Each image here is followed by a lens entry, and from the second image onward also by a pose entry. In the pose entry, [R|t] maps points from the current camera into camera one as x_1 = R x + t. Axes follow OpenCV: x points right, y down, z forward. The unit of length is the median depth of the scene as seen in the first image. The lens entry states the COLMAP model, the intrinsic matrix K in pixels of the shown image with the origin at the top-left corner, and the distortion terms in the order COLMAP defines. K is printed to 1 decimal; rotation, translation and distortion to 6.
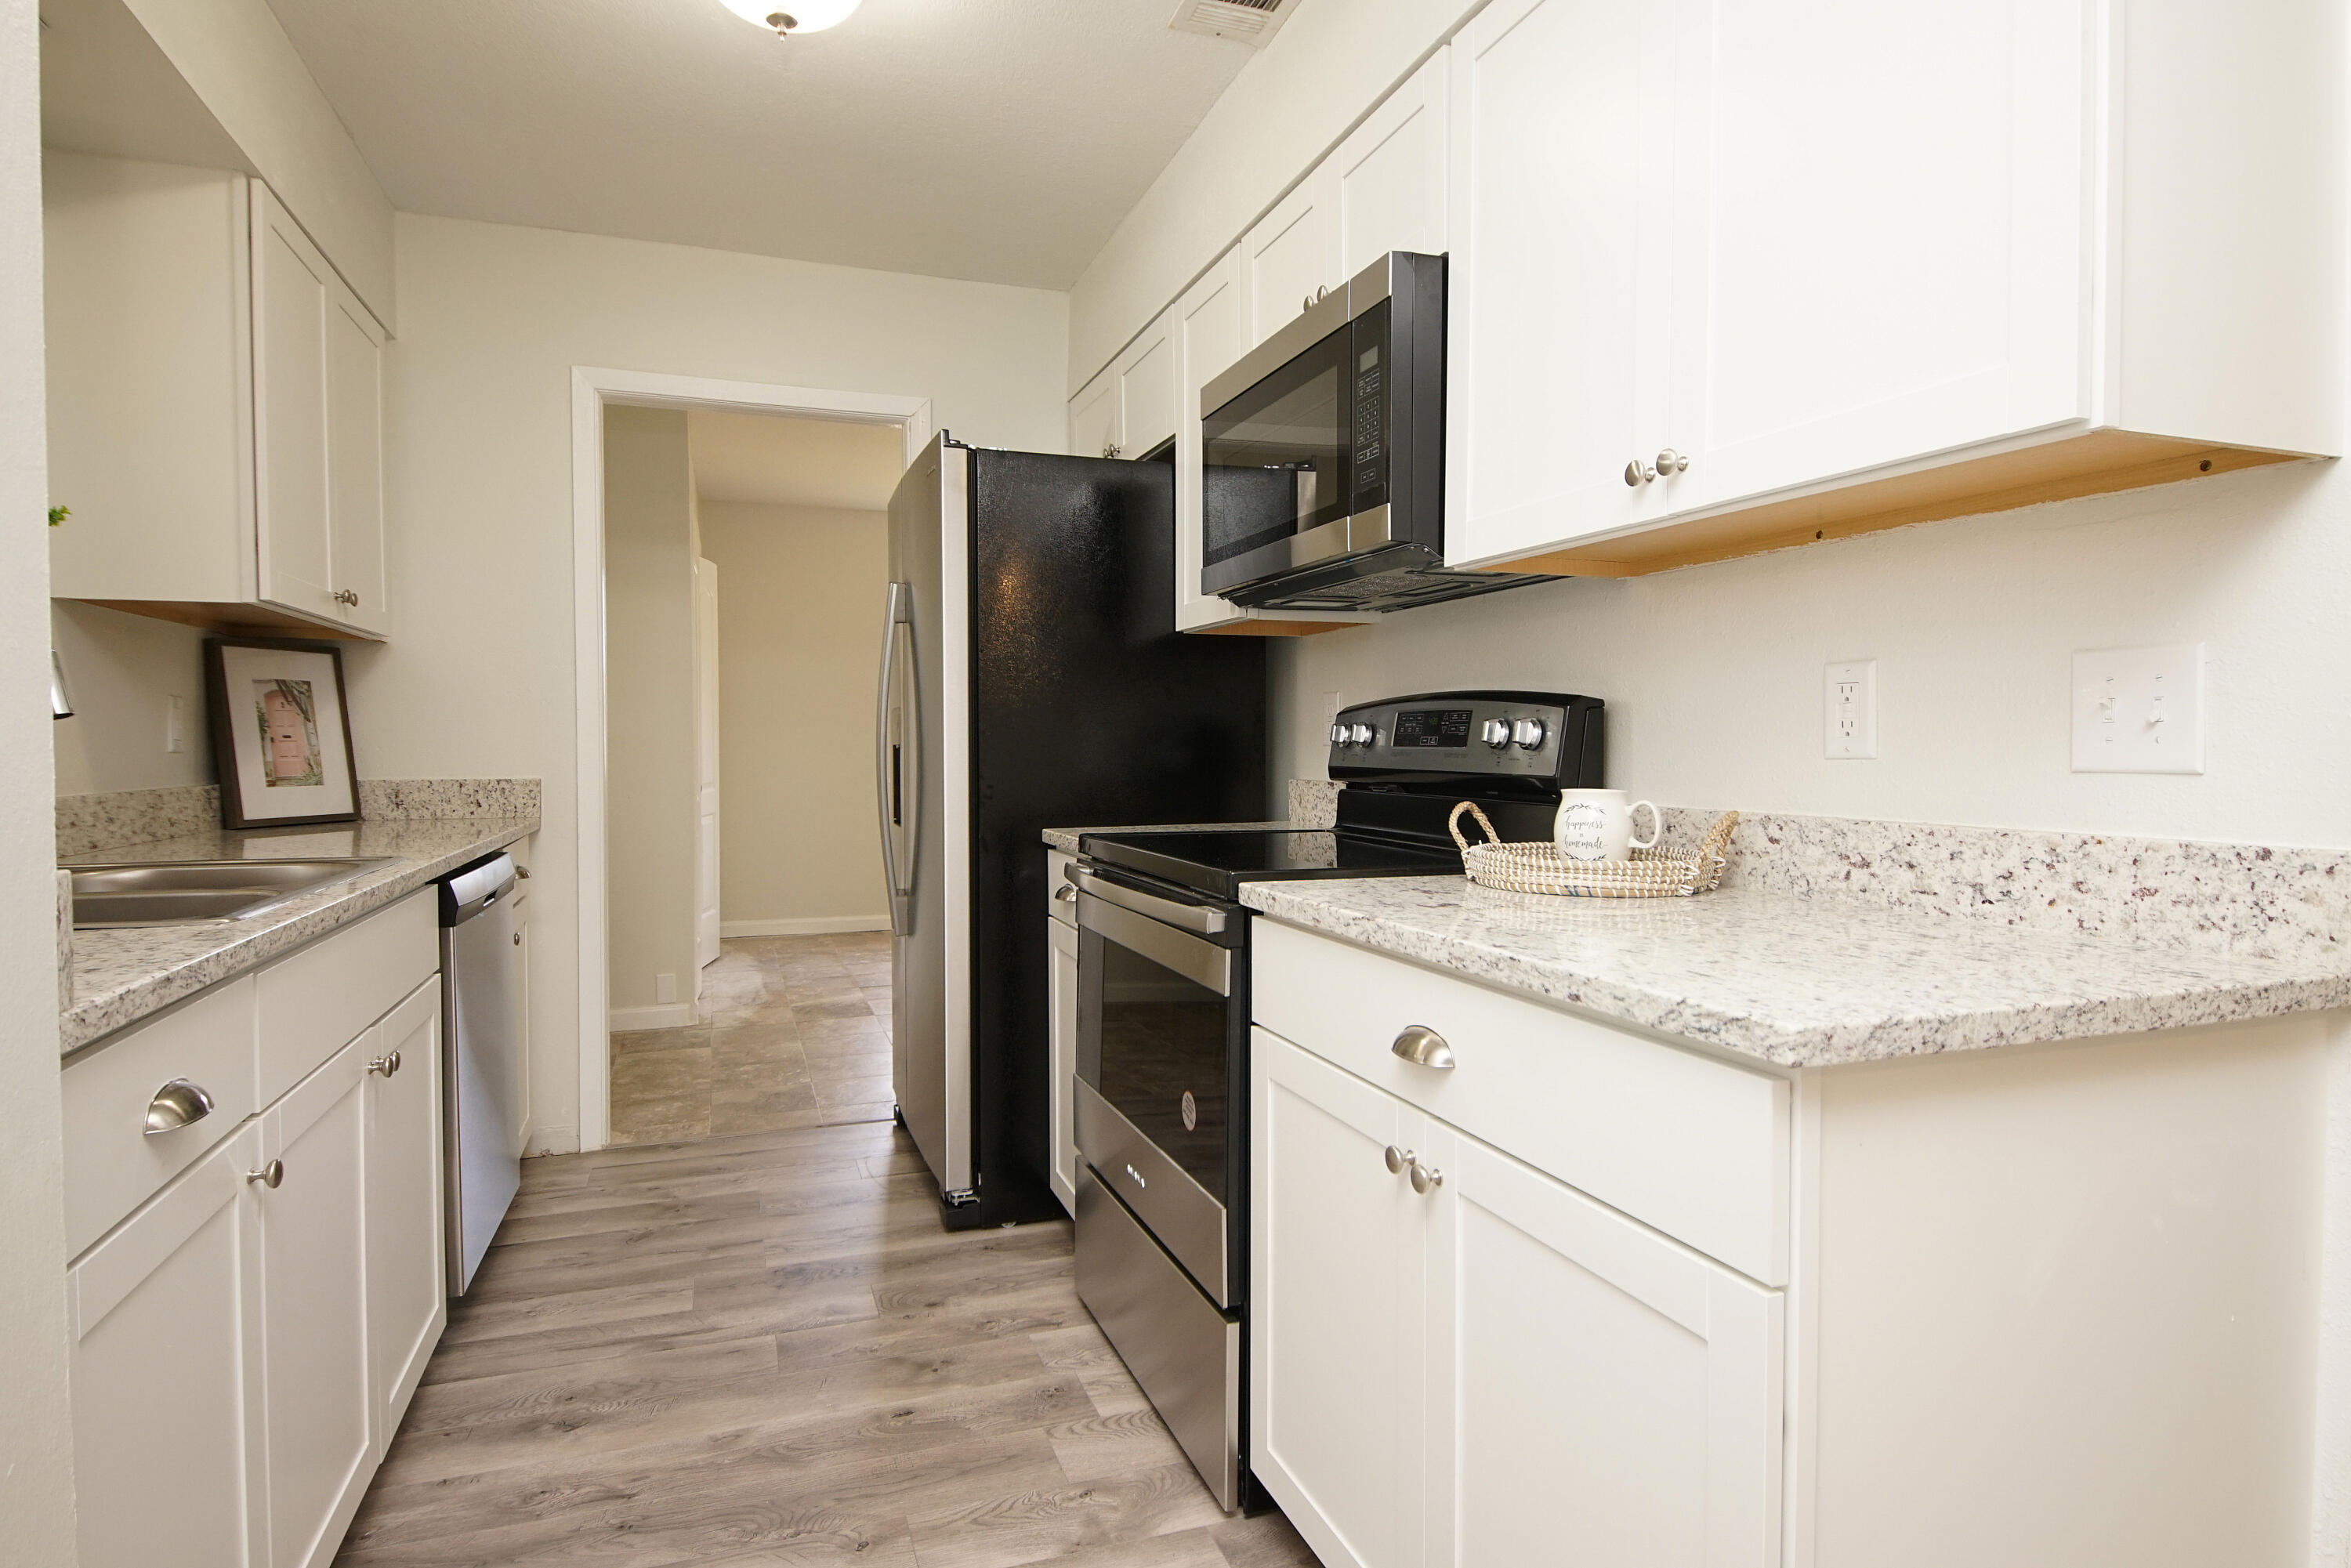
lens RADIAL K [[1258.8, 0, 1149.7], [0, 1258.8, 773.6], [0, 0, 1]] dist [0.041211, -0.039624]
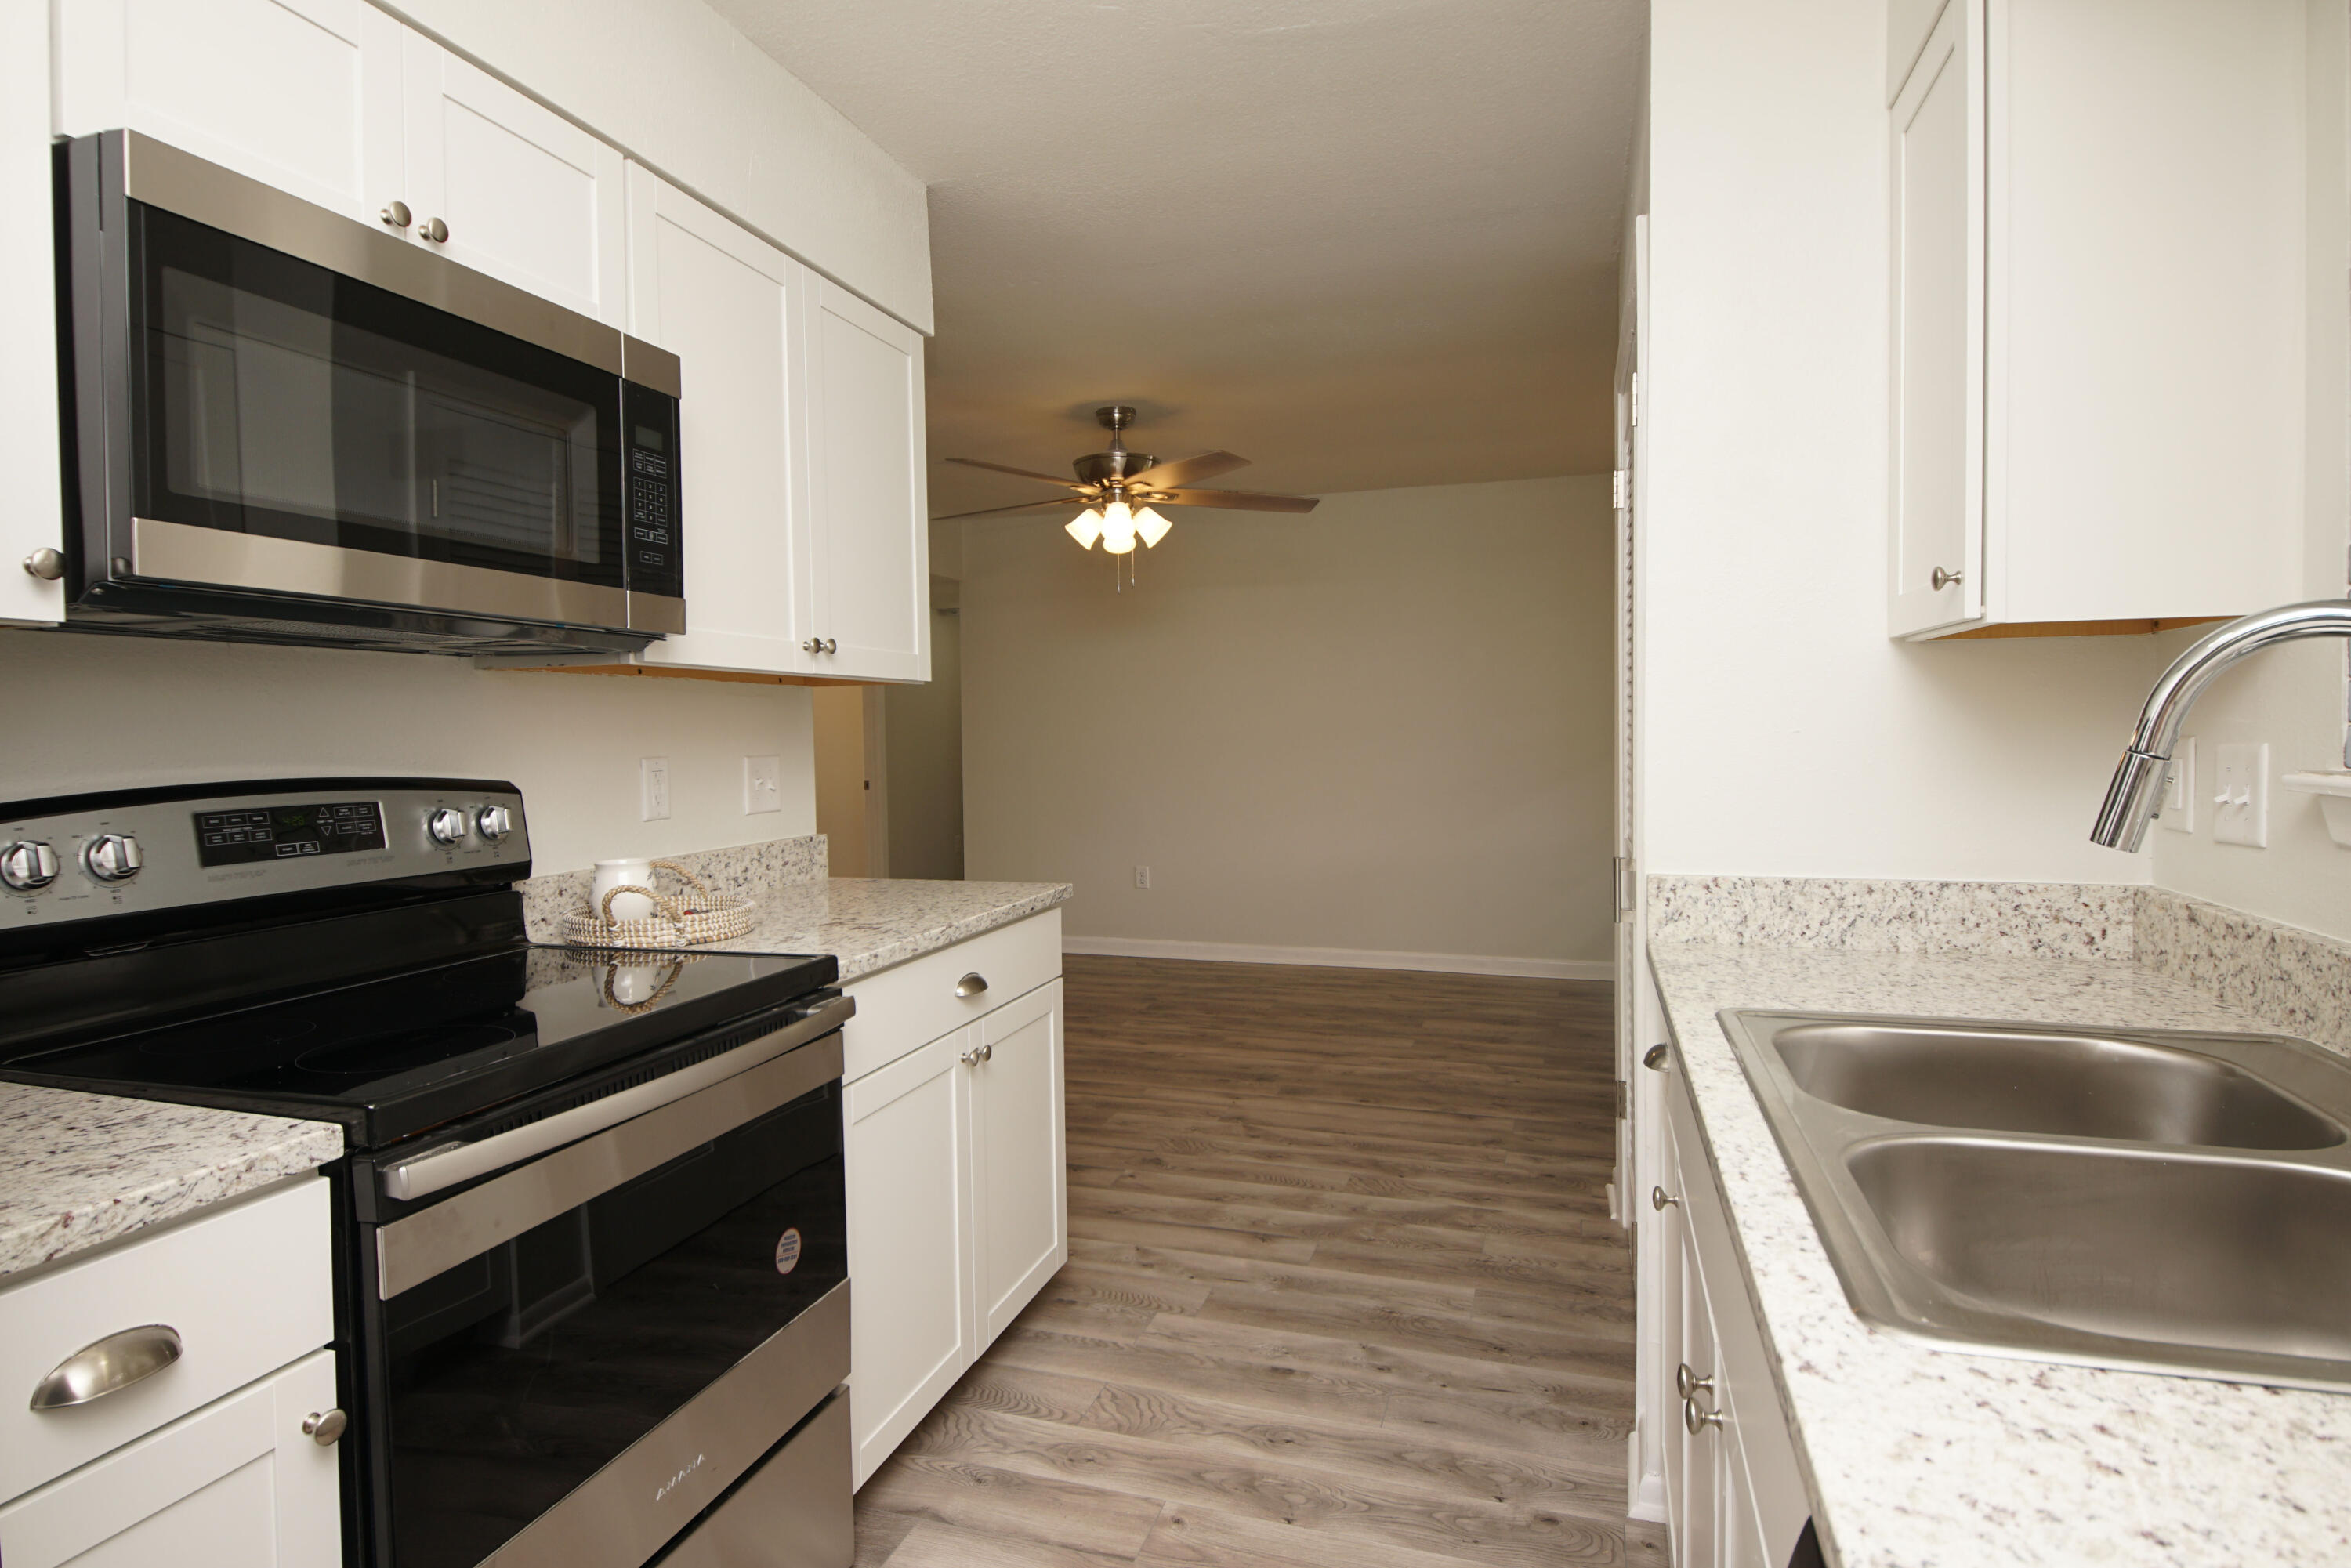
lens RADIAL K [[1258.8, 0, 1149.7], [0, 1258.8, 773.6], [0, 0, 1]] dist [0.041211, -0.039624]
pose [[-0.795365, -0.010897, 0.606032, -0.592949], [0.029383, 0.997970, 0.056506, -0.094581], [-0.605418, 0.062750, -0.793431, 1.276786]]
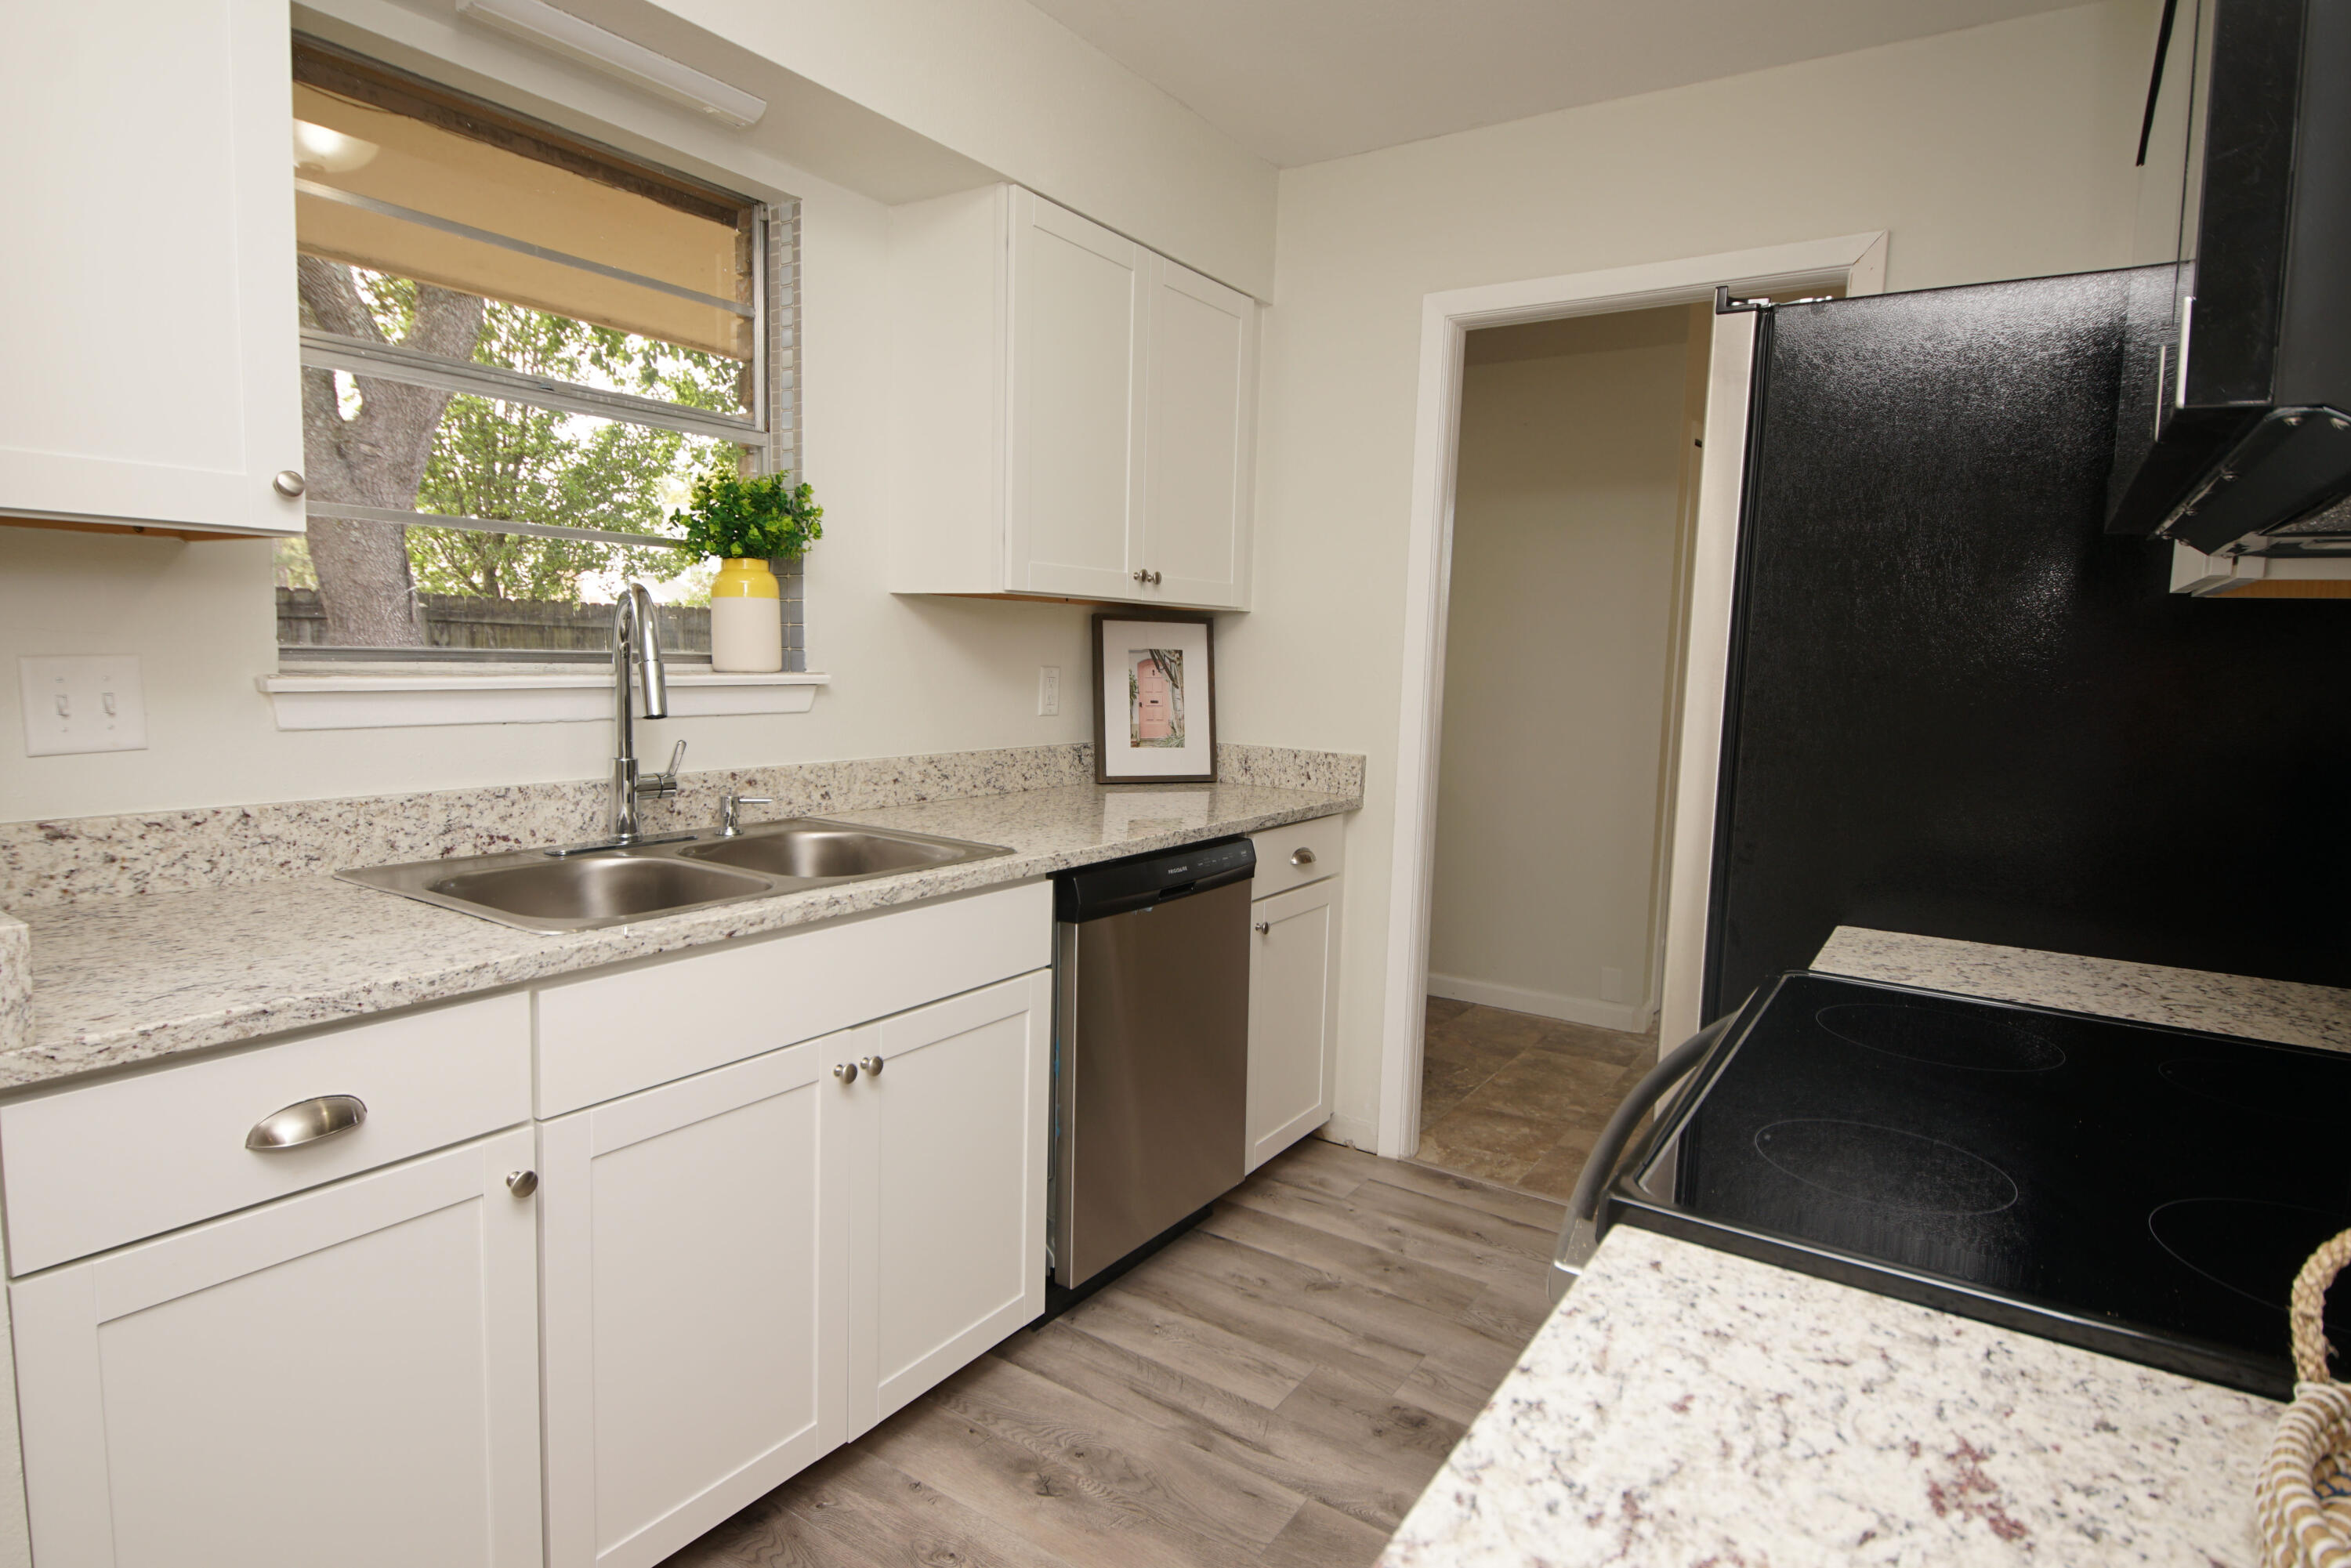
lens RADIAL K [[1258.8, 0, 1149.7], [0, 1258.8, 773.6], [0, 0, 1]] dist [0.041211, -0.039624]
pose [[0.598839, 0.100575, -0.794529, 0.243805], [-0.051248, 0.994862, 0.087309, -0.081327], [0.799228, -0.011566, 0.600917, 0.454383]]
